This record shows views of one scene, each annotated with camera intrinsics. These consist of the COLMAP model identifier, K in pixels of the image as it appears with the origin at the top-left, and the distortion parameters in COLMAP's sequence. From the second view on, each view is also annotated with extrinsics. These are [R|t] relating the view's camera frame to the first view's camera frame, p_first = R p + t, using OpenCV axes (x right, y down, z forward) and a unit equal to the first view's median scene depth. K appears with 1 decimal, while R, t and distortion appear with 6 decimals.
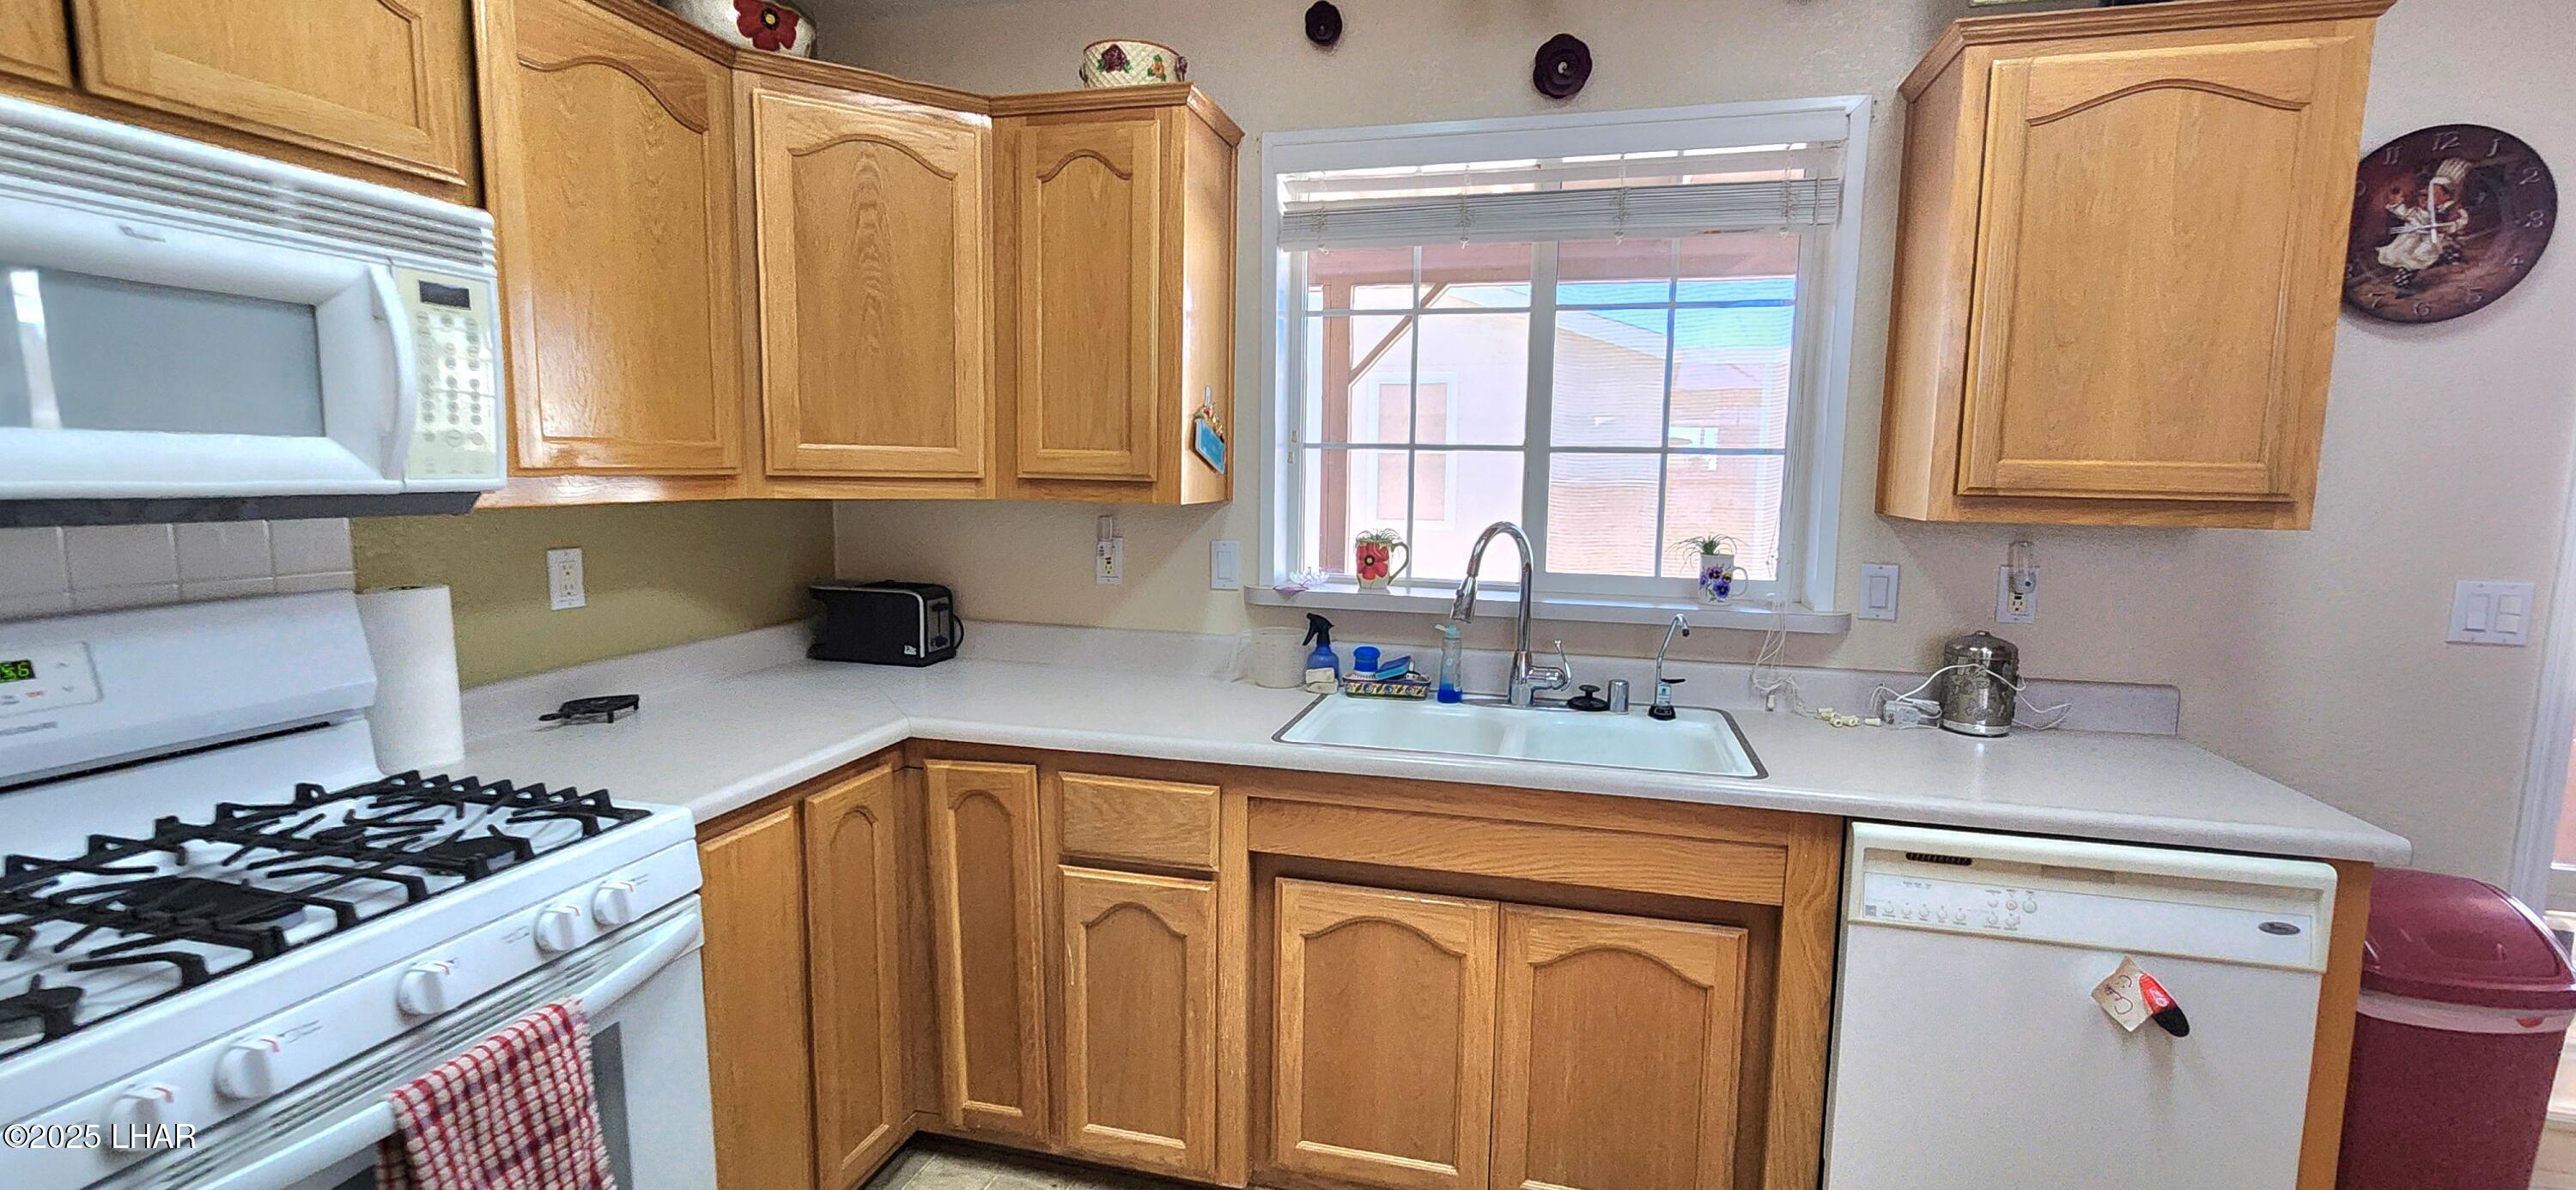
lens RADIAL K [[1077.9, 0, 1289.7], [0, 1077.9, 598.1], [0, 0, 1]] dist [-0.000648, 0.000417]
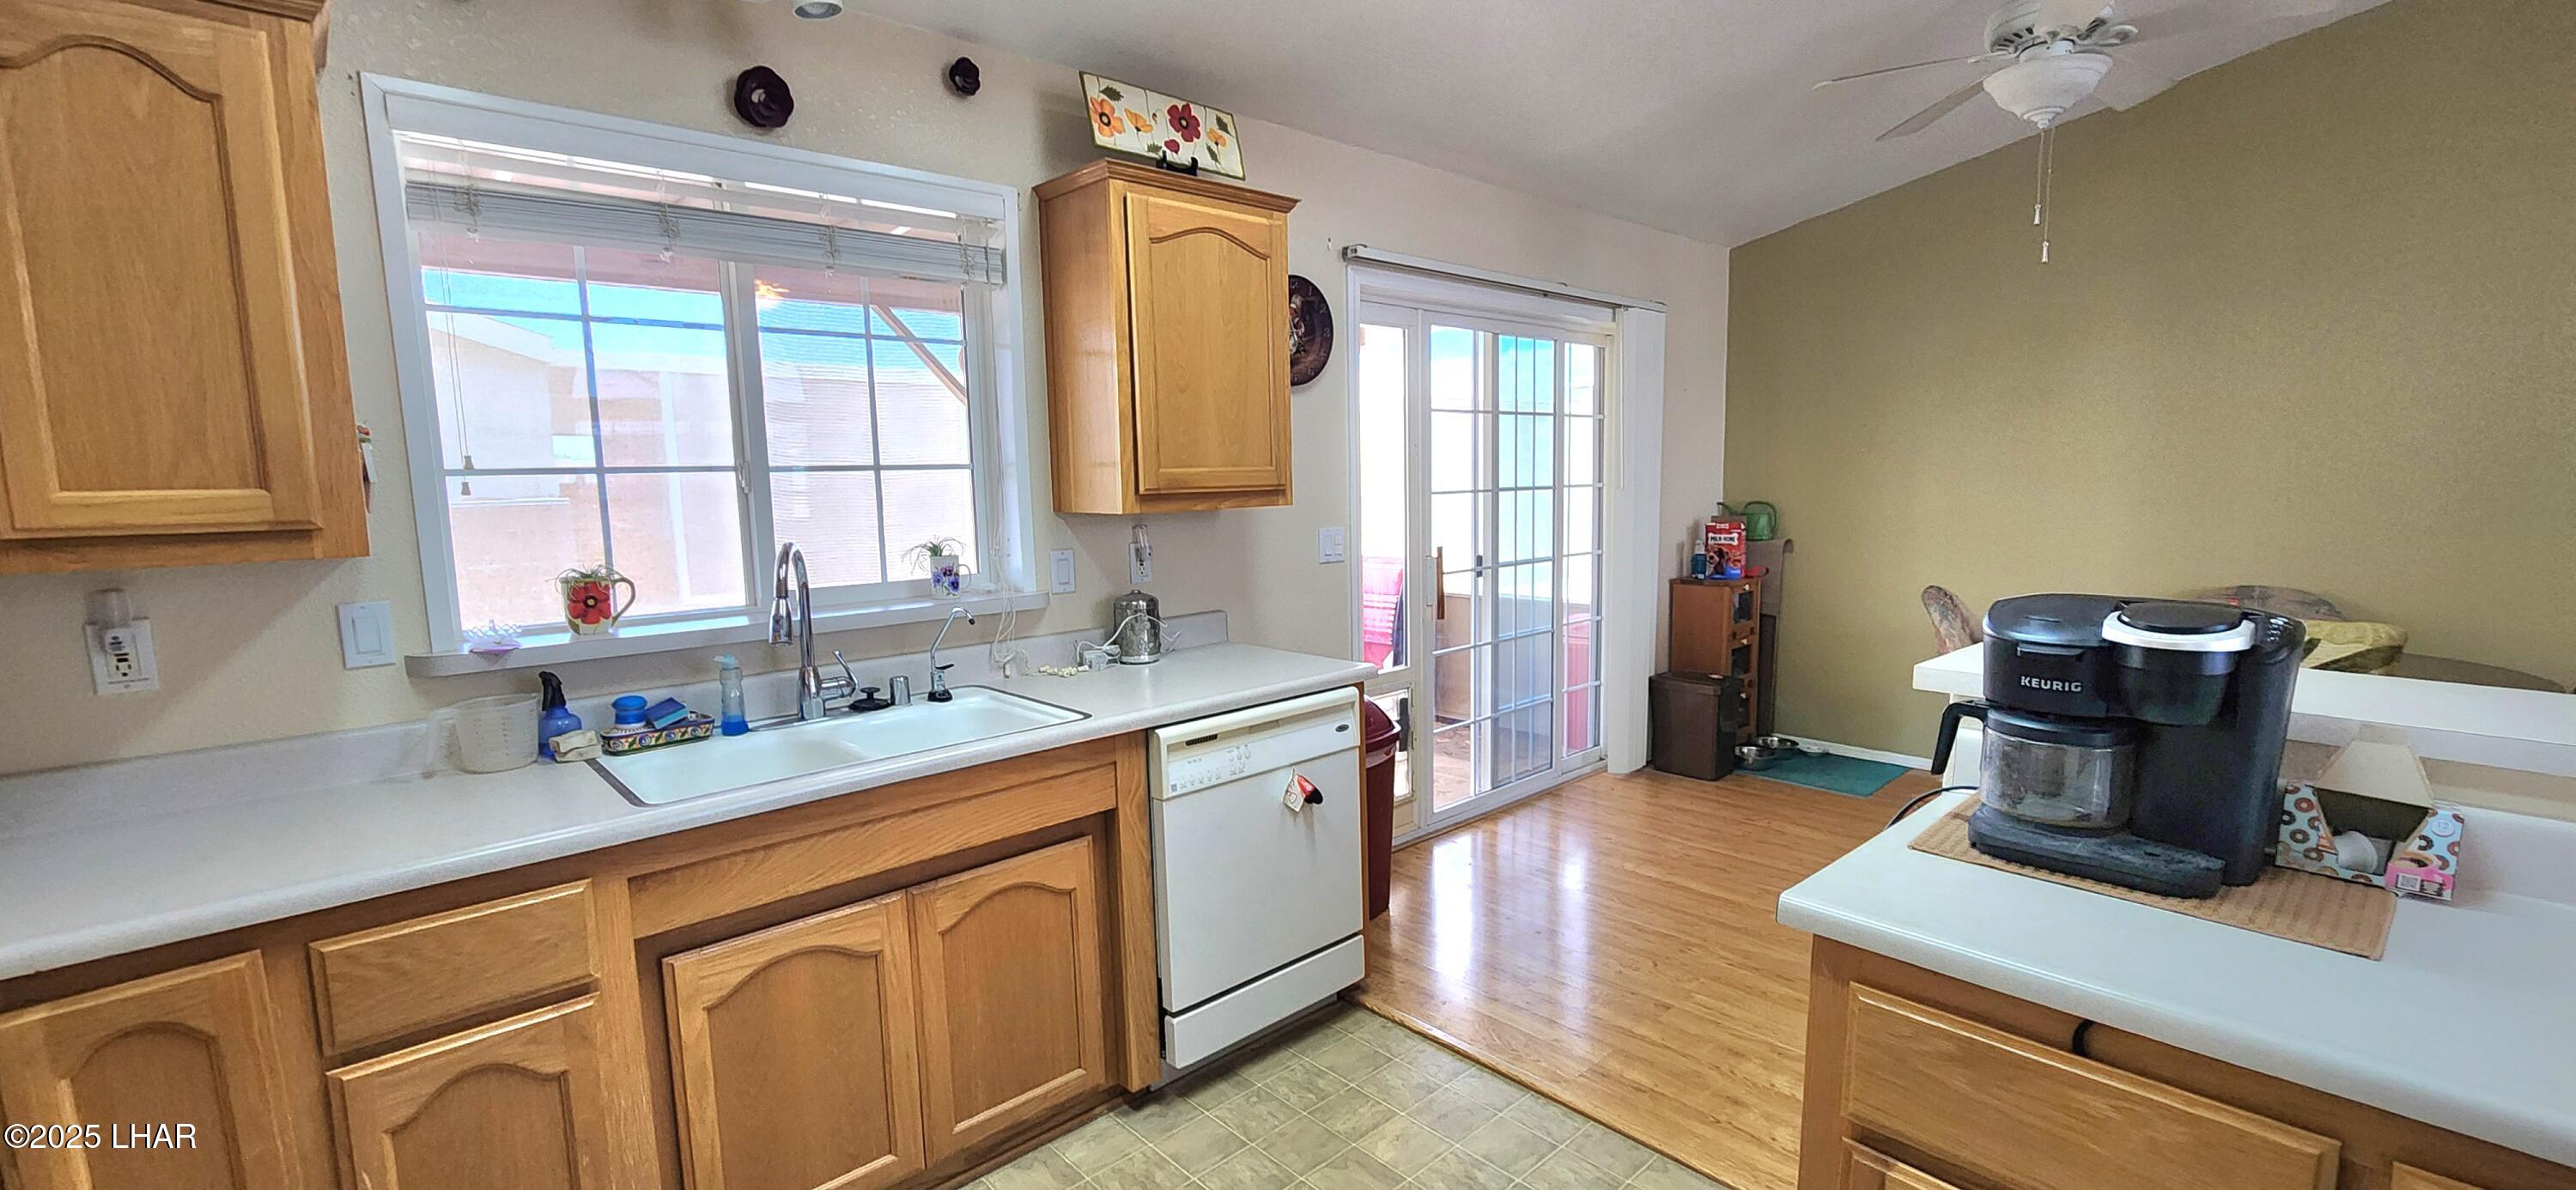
lens RADIAL K [[1077.9, 0, 1289.7], [0, 1077.9, 598.1], [0, 0, 1]] dist [-0.000648, 0.000417]
pose [[0.537822, -0.127286, 0.833394, -0.431555], [0.132425, 0.989020, 0.065596, -0.024936], [-0.832593, 0.075083, 0.548773, 0.059470]]
